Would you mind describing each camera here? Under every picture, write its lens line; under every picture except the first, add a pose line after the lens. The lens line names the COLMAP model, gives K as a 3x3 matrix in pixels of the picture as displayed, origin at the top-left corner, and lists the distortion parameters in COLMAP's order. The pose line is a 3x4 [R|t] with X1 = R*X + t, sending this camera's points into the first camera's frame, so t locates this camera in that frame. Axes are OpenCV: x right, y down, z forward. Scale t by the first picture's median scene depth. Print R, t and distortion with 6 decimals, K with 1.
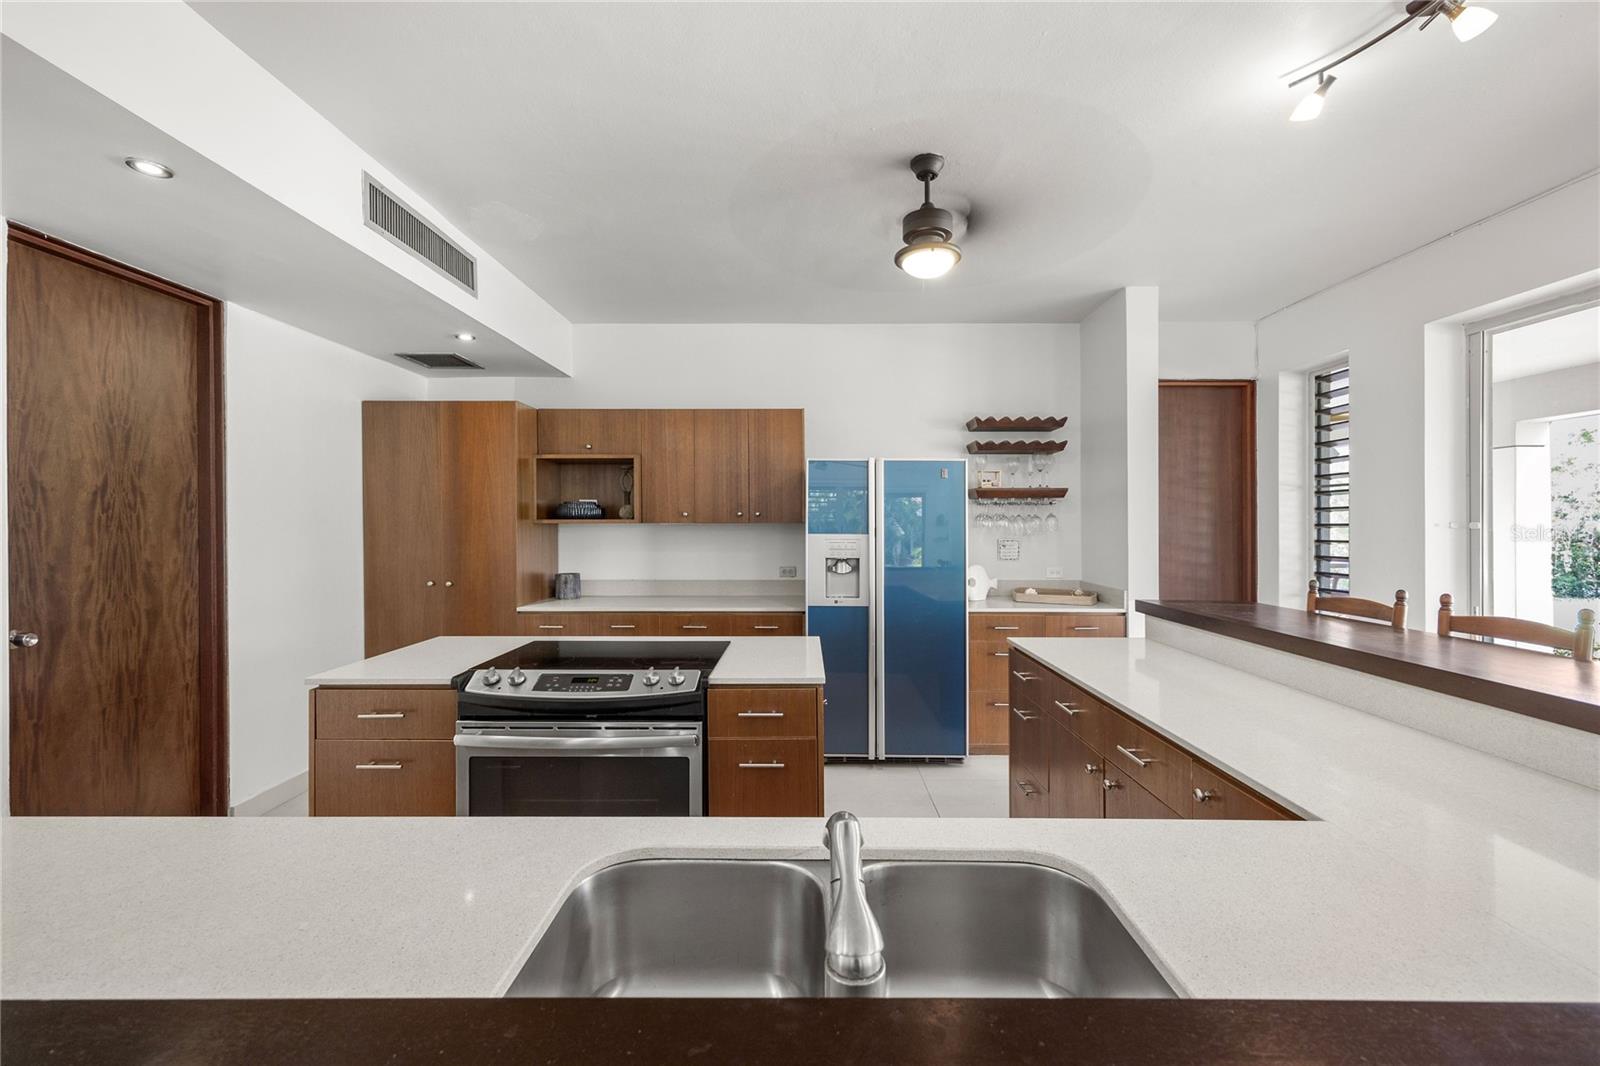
lens RADIAL K [[620.3, 0, 793.3], [0, 620.3, 526.0], [0, 0, 1]] dist [0.005678, -0.001887]
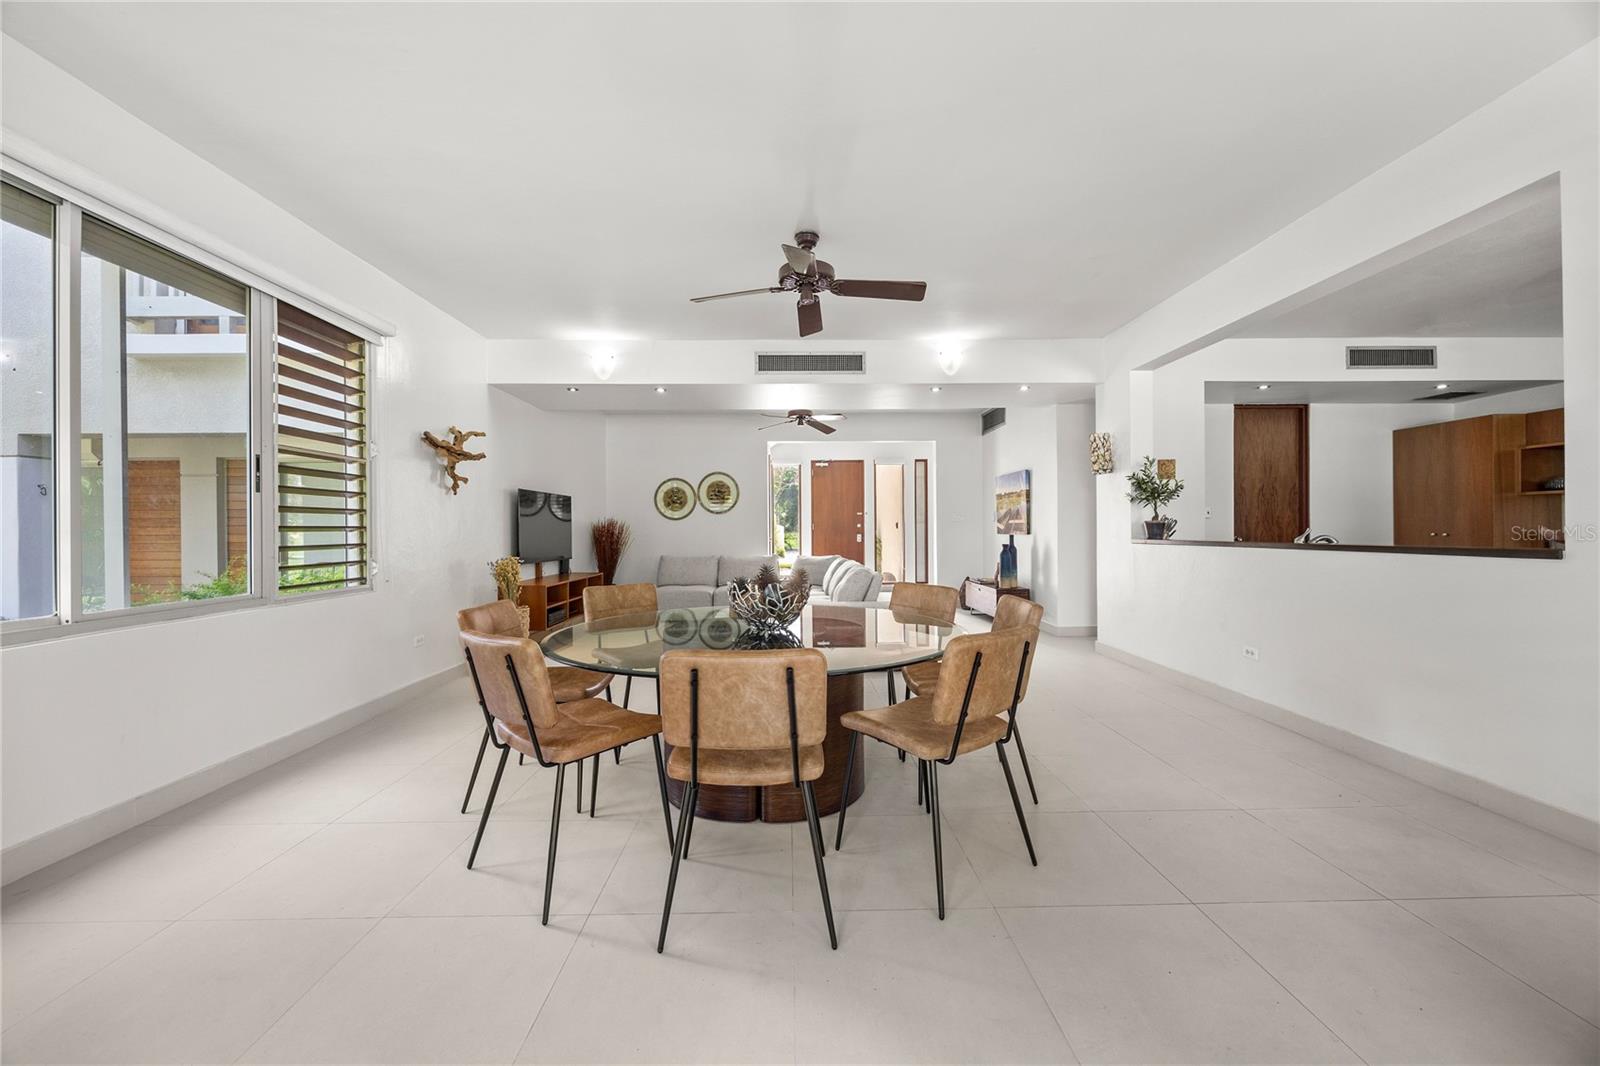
lens RADIAL K [[620.3, 0, 794.1], [0, 620.3, 531.2], [0, 0, 1]] dist [0.005678, -0.001887]
pose [[0.022748, 0.003864, -0.999734, 1.465651], [0.001913, 0.999991, 0.003908, 0.105009], [0.999739, -0.002002, 0.022740, -1.038601]]
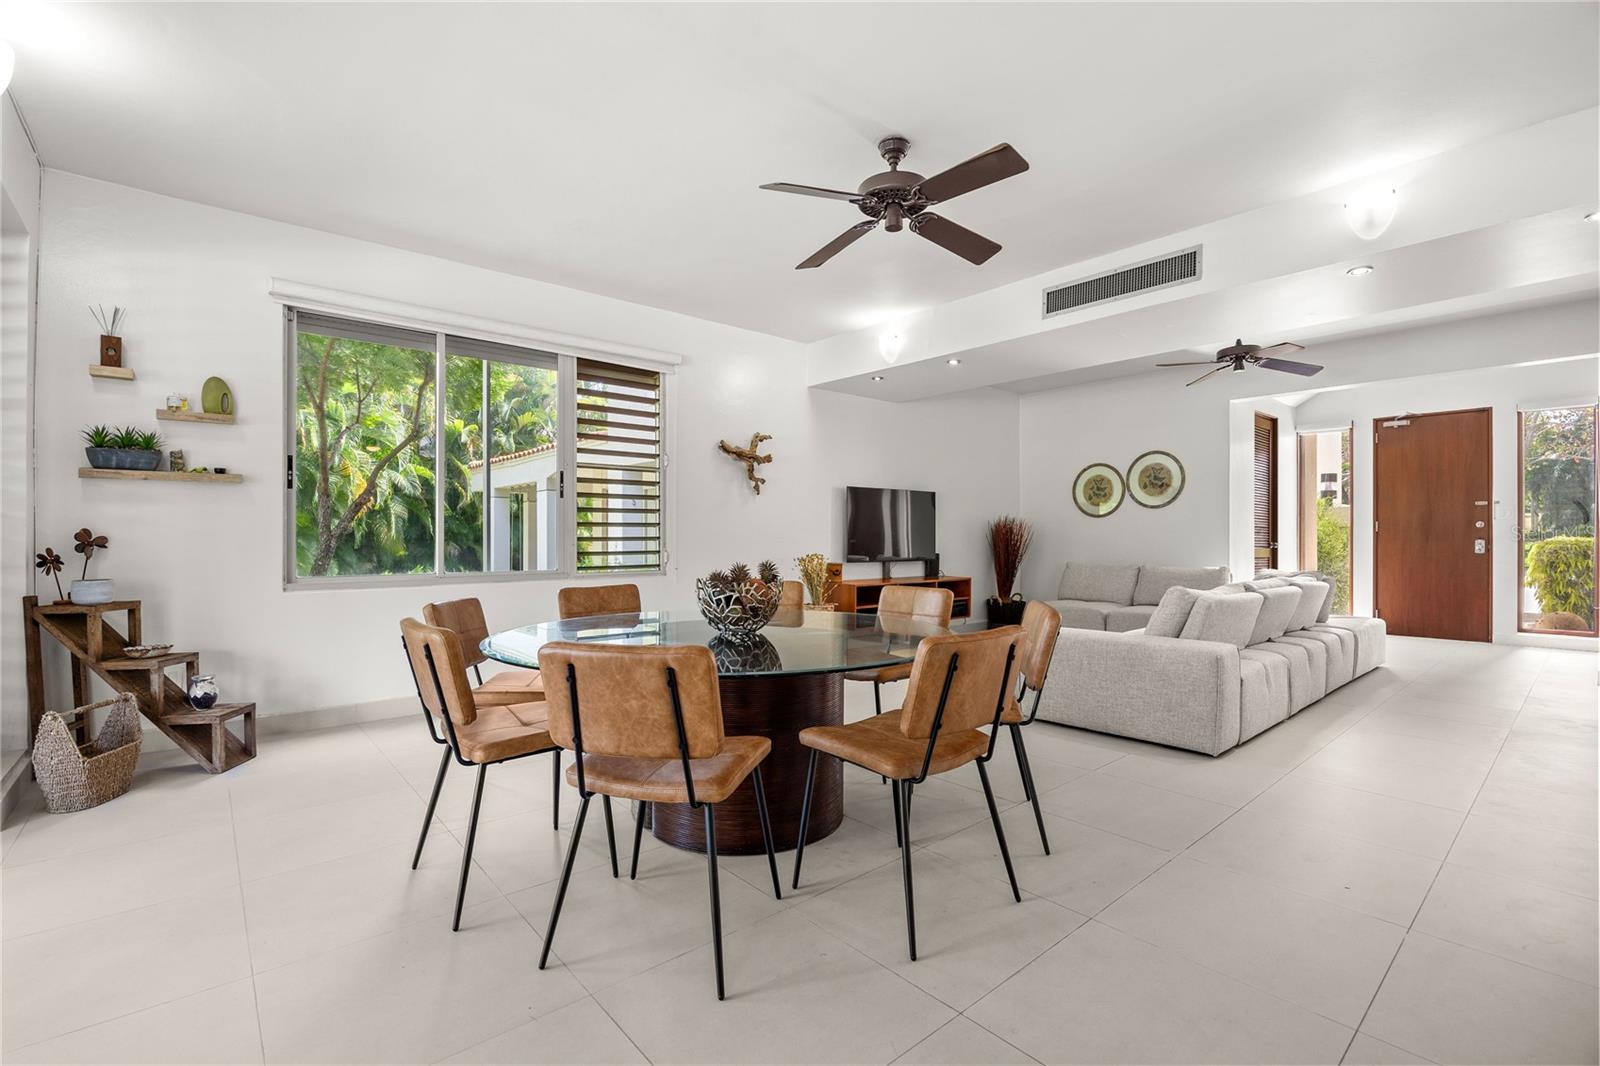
lens RADIAL K [[709.3, 0, 793.5], [0, 709.3, 533.0], [0, 0, 1]] dist [-0.011177, 0.001068]
pose [[-0.754385, -0.002422, -0.656428, 1.023270], [-0.002256, 0.999997, -0.001097, 0.129024], [0.656429, 0.000654, -0.754388, -0.187048]]
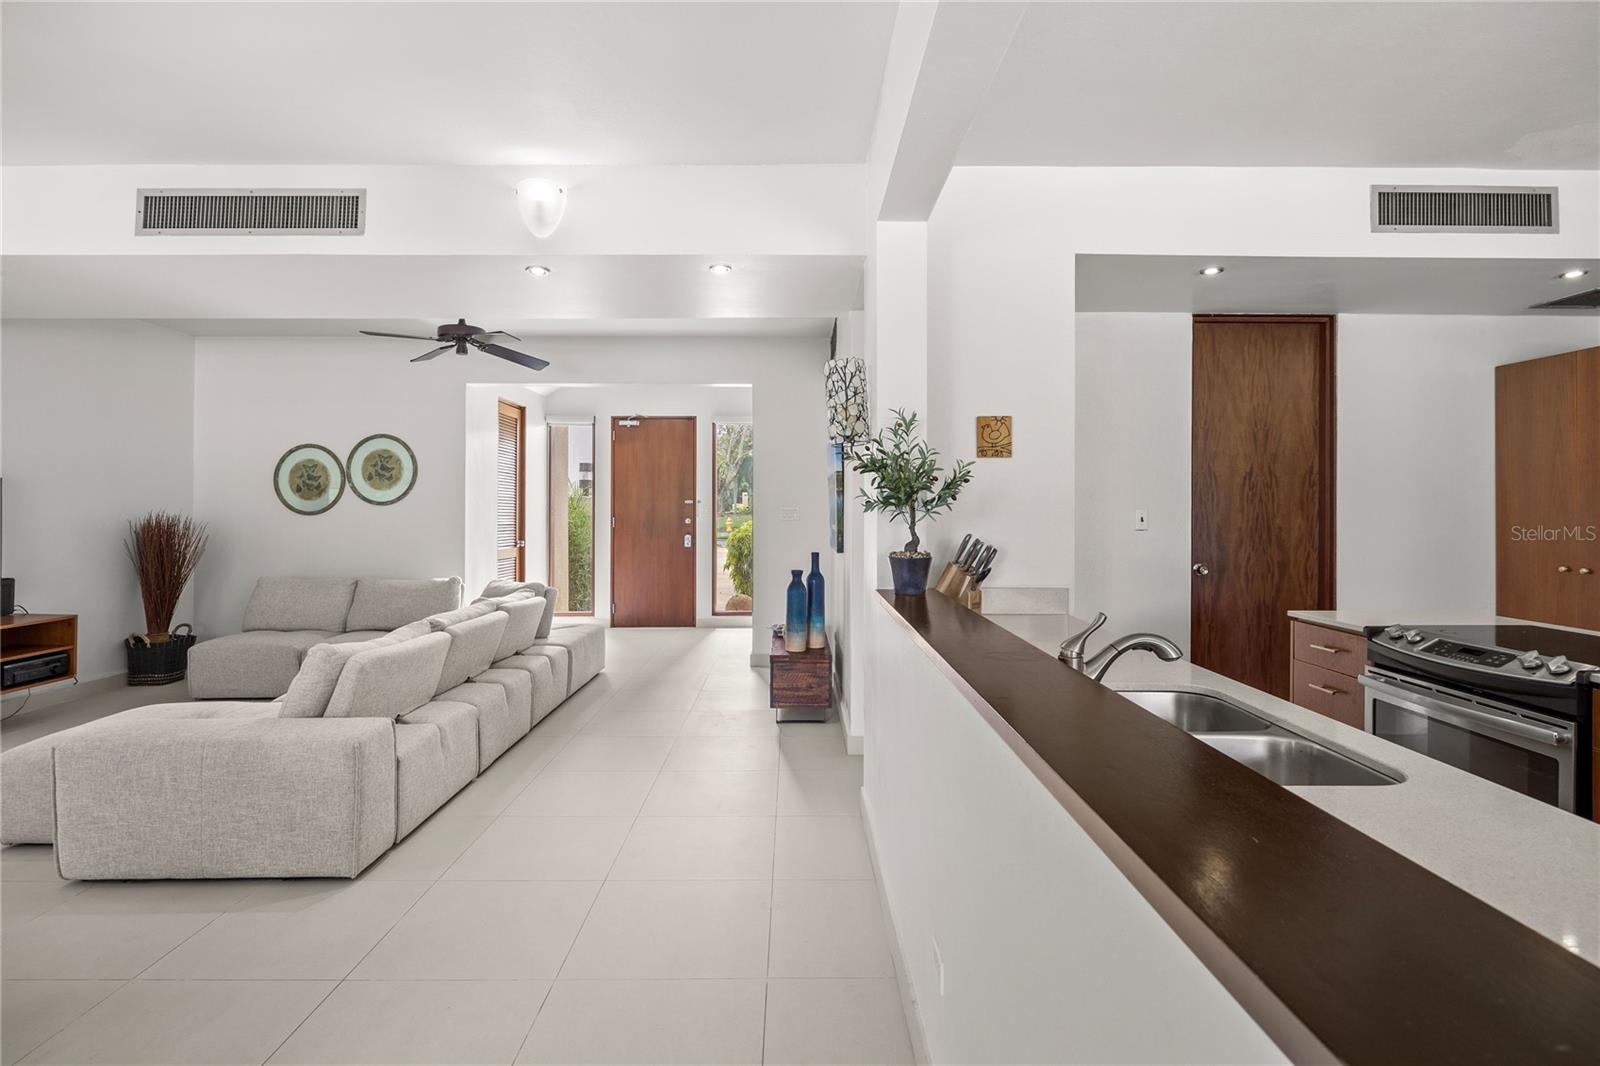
lens RADIAL K [[813.0, 0, 800.4], [0, 813.0, 506.9], [0, 0, 1]] dist [-0.011384, 0.004429]
pose [[0.011623, 0.000594, -0.999932, 0.701968], [-0.005625, 0.999984, 0.000528, 0.019619], [0.999917, 0.005619, 0.011627, -0.054482]]
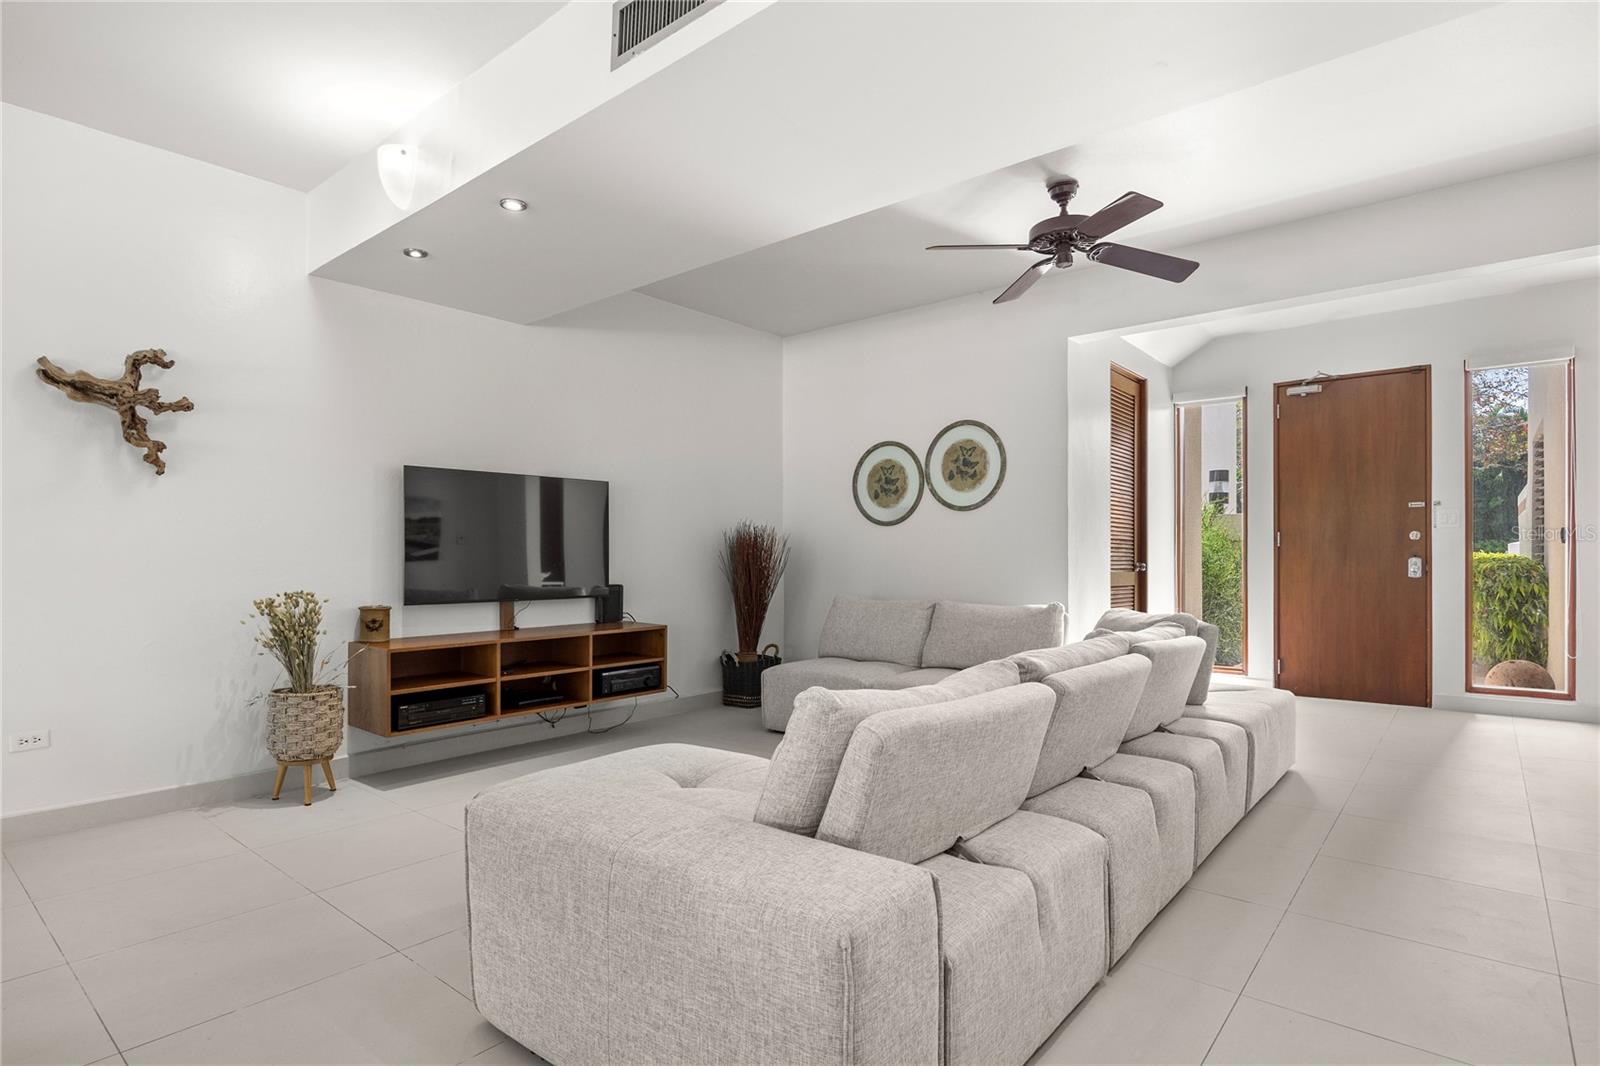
lens RADIAL K [[813.0, 0, 788.6], [0, 813.0, 552.1], [0, 0, 1]] dist [-0.011384, 0.004429]
pose [[-0.644906, 0.000472, -0.764262, -0.057828], [0.001136, 0.999999, -0.000342, 0.129431], [0.764261, -0.001089, -0.644906, -0.381167]]
